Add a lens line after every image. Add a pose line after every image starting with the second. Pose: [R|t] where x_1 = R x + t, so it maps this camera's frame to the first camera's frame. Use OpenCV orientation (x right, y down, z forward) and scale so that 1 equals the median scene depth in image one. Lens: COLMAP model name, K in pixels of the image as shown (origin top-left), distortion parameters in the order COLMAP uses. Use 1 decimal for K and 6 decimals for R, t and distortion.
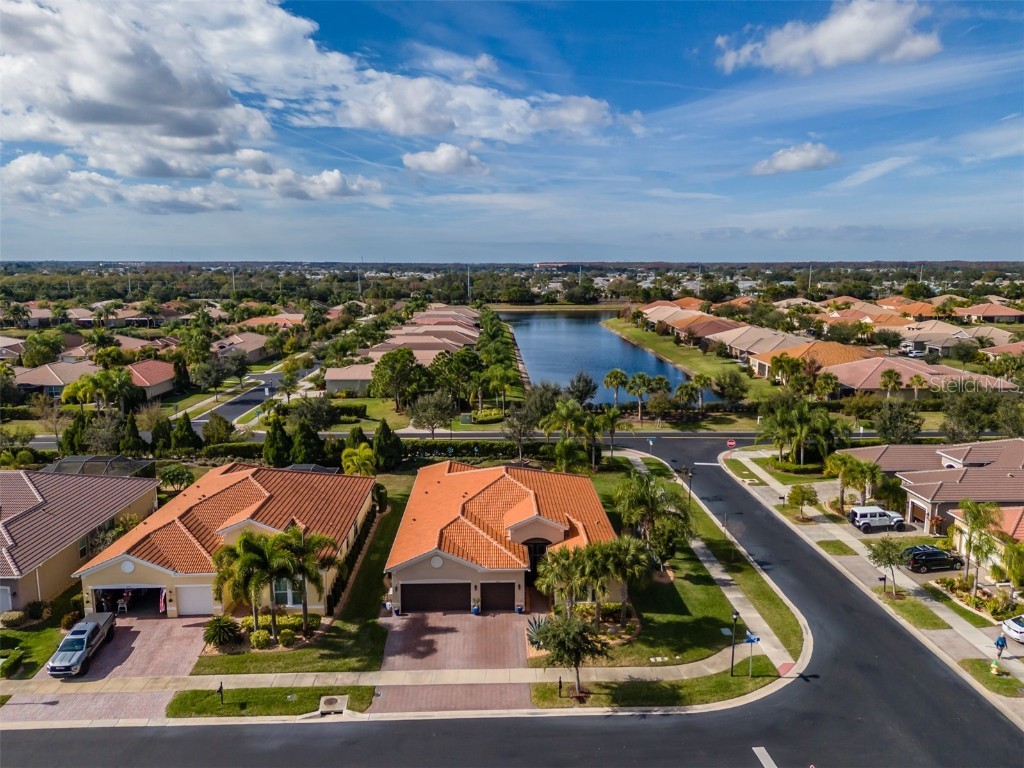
lens RADIAL K [[741.9, 0, 506.4], [0, 741.9, 361.9], [0, 0, 1]] dist [0.057355, -0.040643]
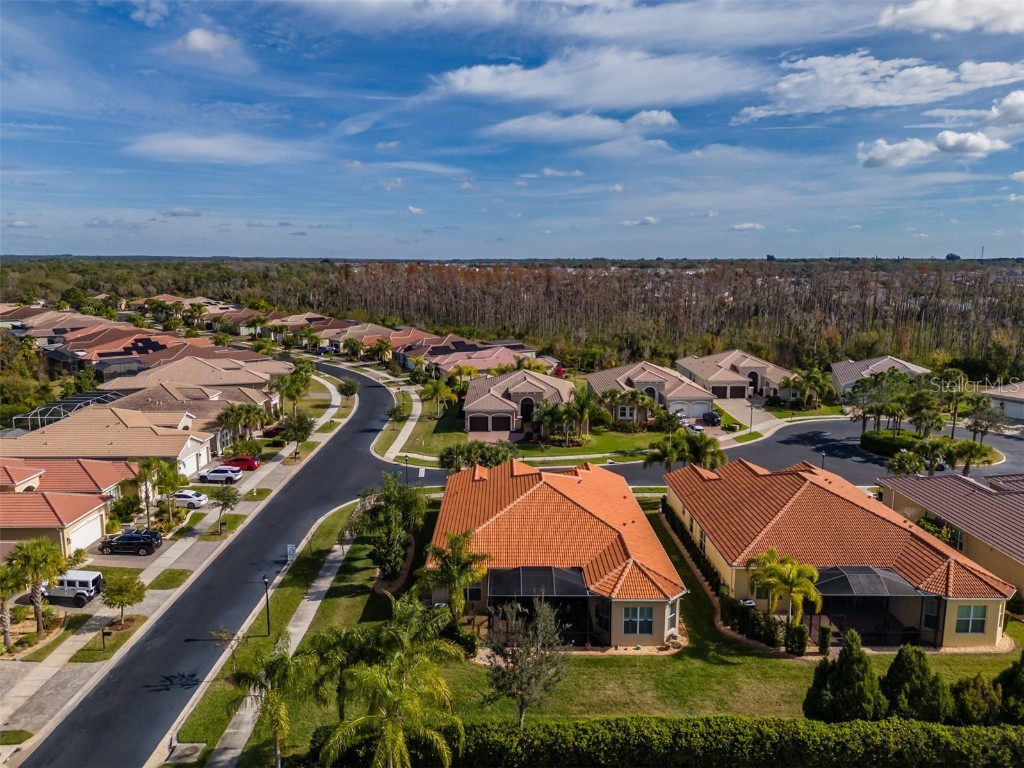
lens RADIAL K [[741.9, 0, 517.5], [0, 741.9, 391.2], [0, 0, 1]] dist [0.057355, -0.040643]
pose [[-0.999989, -0.002071, 0.004170, 0.030962], [-0.000678, 0.950840, 0.309681, -0.313535], [-0.004607, 0.309675, -0.950831, 2.305742]]
